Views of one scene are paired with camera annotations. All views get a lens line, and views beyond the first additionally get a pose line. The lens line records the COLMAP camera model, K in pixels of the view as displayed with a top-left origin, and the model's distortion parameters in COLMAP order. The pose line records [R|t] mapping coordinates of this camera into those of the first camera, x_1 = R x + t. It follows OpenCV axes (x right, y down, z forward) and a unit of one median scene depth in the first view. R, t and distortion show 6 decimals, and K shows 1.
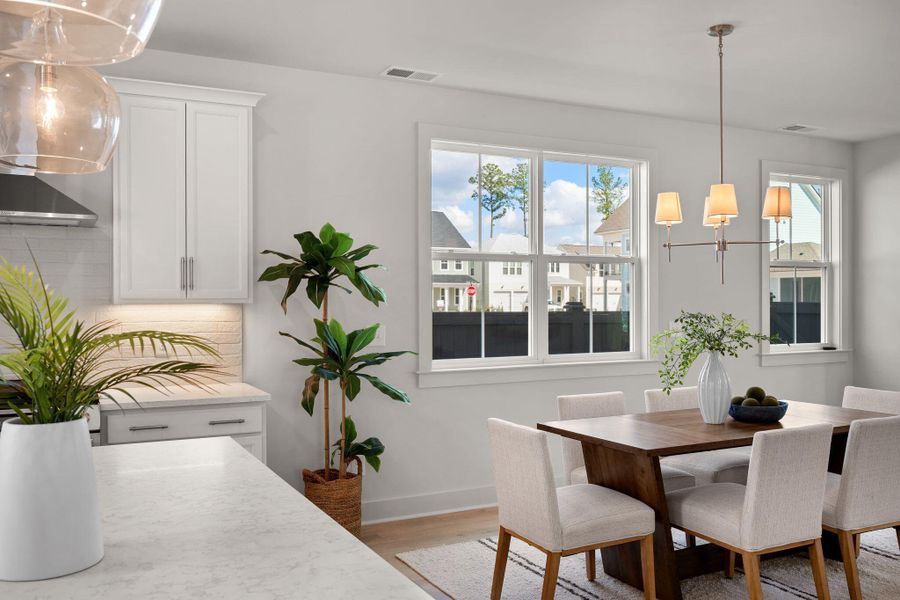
lens RADIAL K [[770.7, 0, 452.5], [0, 770.7, 301.0], [0, 0, 1]] dist [-0.001610, -0.004732]
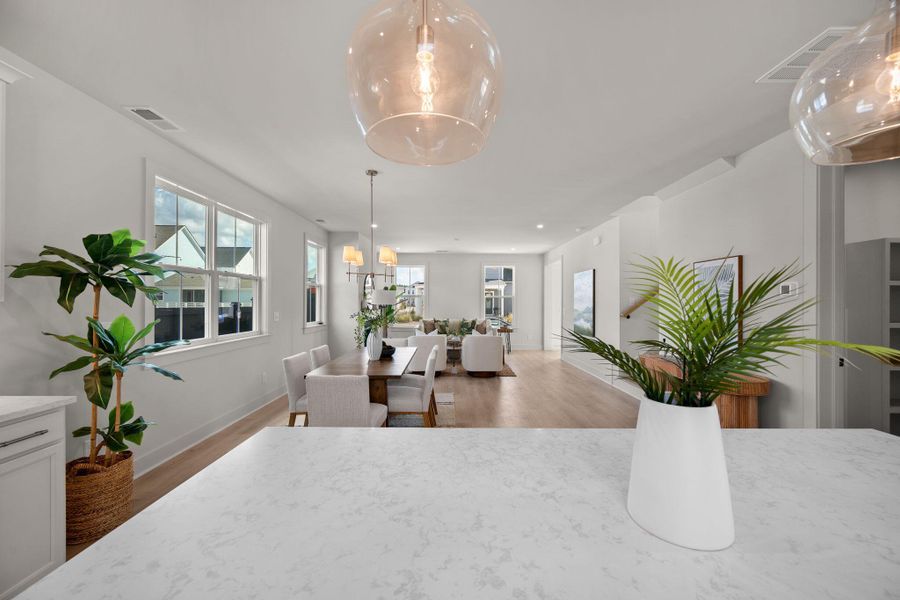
lens RADIAL K [[353.7, 0, 450.5], [0, 353.7, 299.5], [0, 0, 1]] dist [0.000187, -0.000854]
pose [[0.450010, 0.010977, 0.892956, -0.389779], [-0.004986, 0.999940, -0.009780, 0.001938], [-0.893009, -0.000052, 0.450038, 0.351668]]
